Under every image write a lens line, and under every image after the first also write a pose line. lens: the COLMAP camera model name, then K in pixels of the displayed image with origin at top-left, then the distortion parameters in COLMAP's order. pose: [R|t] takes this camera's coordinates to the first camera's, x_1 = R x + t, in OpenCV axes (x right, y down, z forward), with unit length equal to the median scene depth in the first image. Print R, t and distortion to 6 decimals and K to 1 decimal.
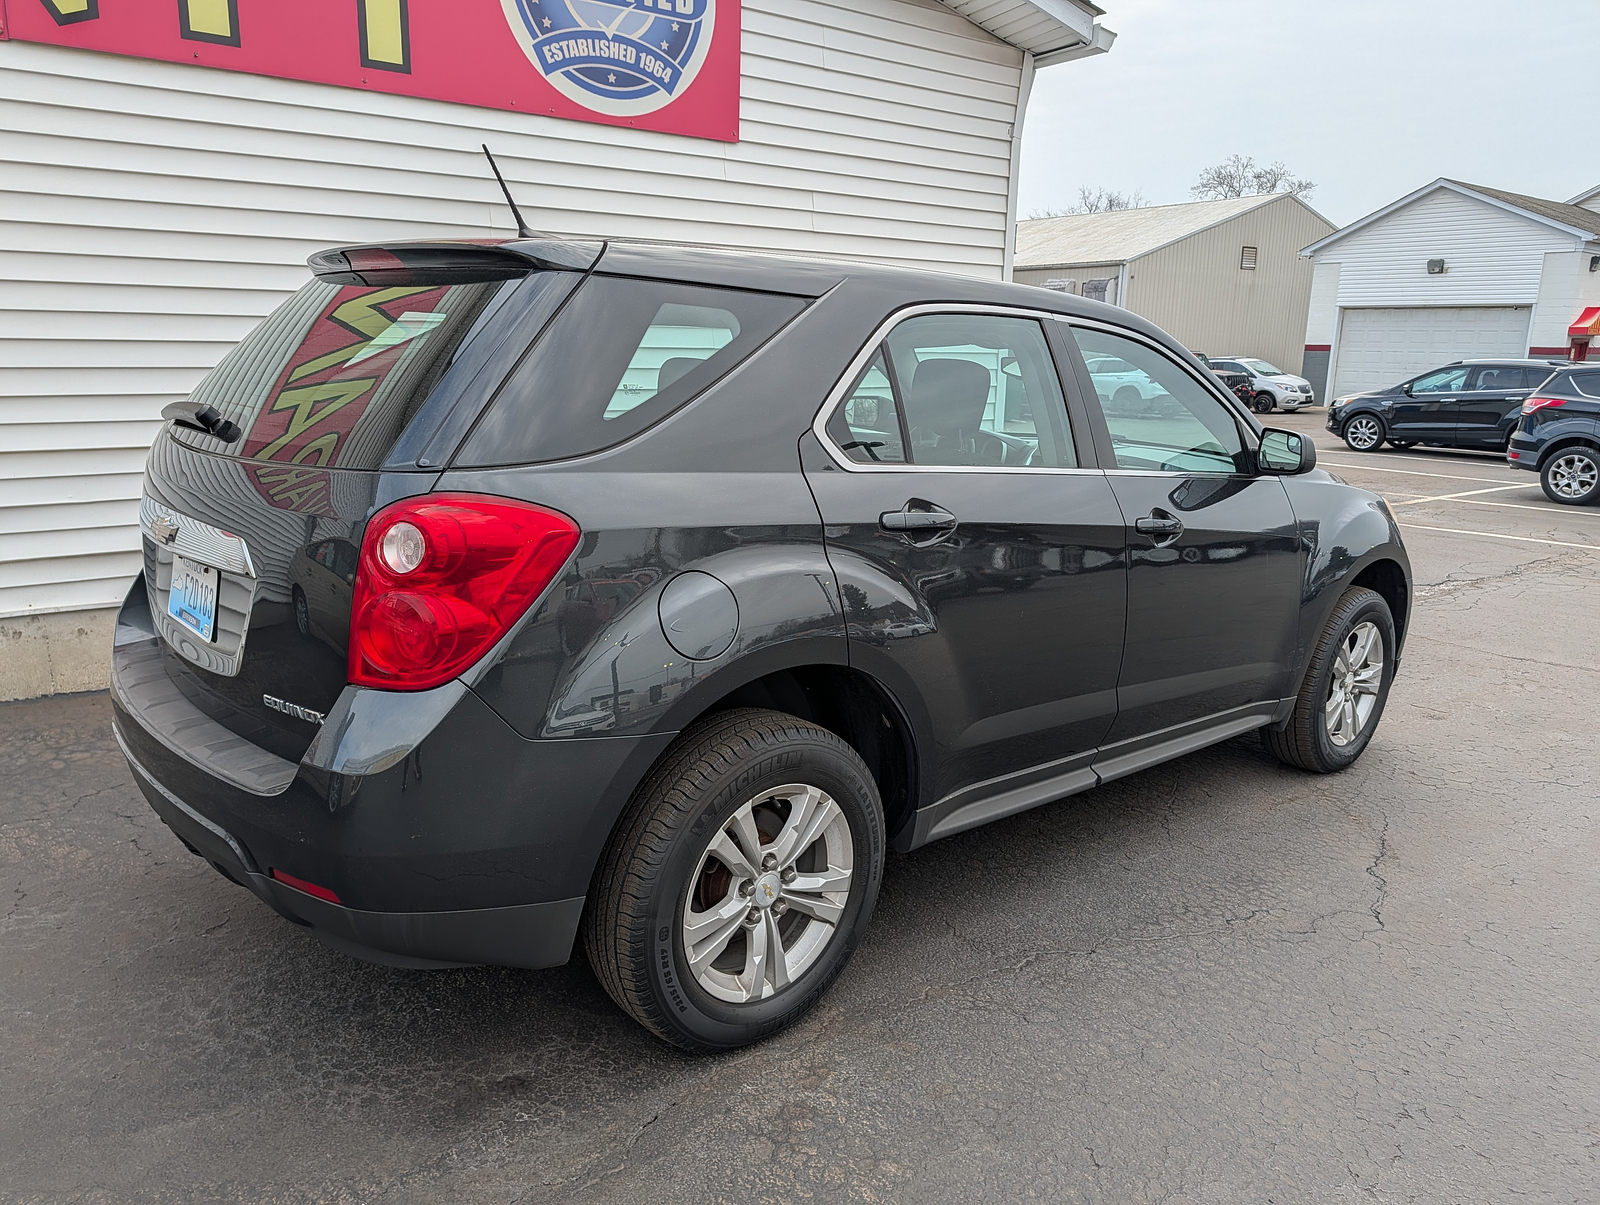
lens RADIAL K [[1187.5, 0, 800.0], [0, 1187.5, 602.5], [0, 0, 1]] dist [0.034767, -0.025485]
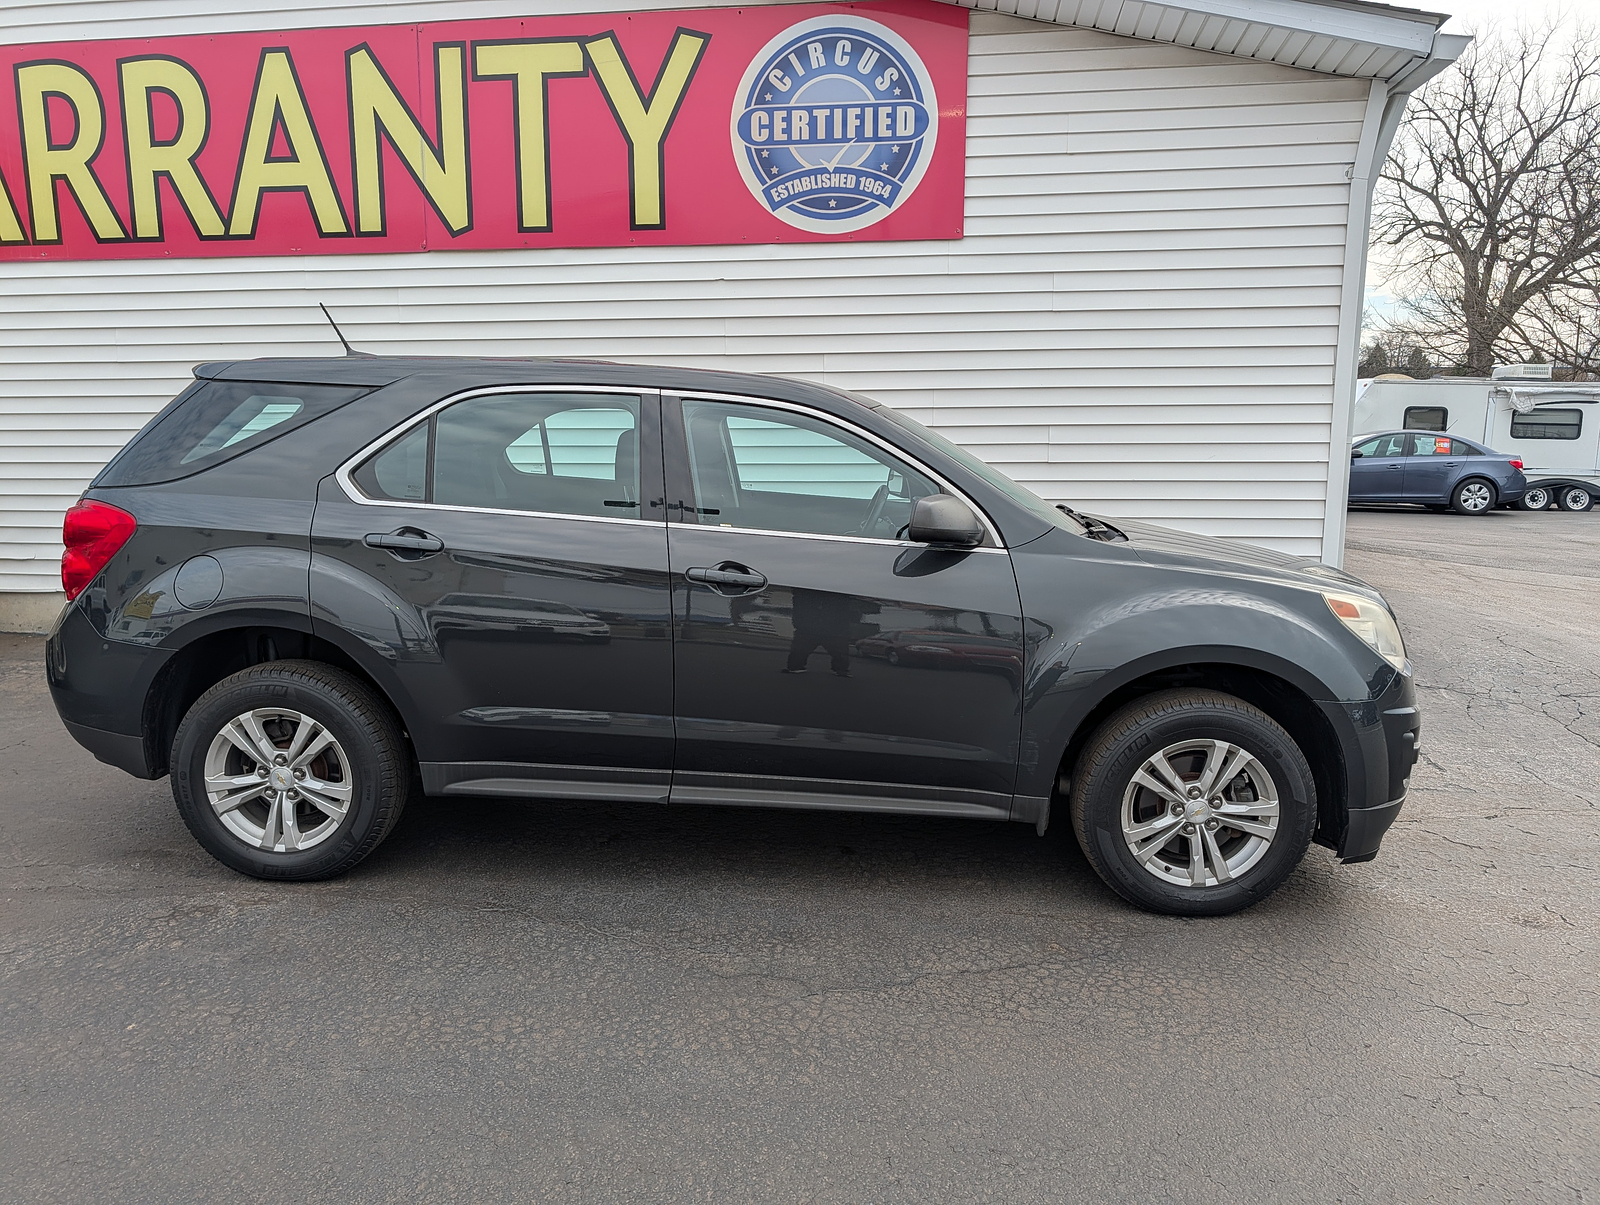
lens RADIAL K [[1199.5, 0, 798.6], [0, 1199.5, 610.0], [0, 0, 1]] dist [0.025614, -0.002292]
pose [[0.702746, 0.090150, -0.705707, 0.707912], [-0.137478, 0.990450, -0.010378, -0.020400], [0.698032, 0.104312, 0.708428, 0.170432]]
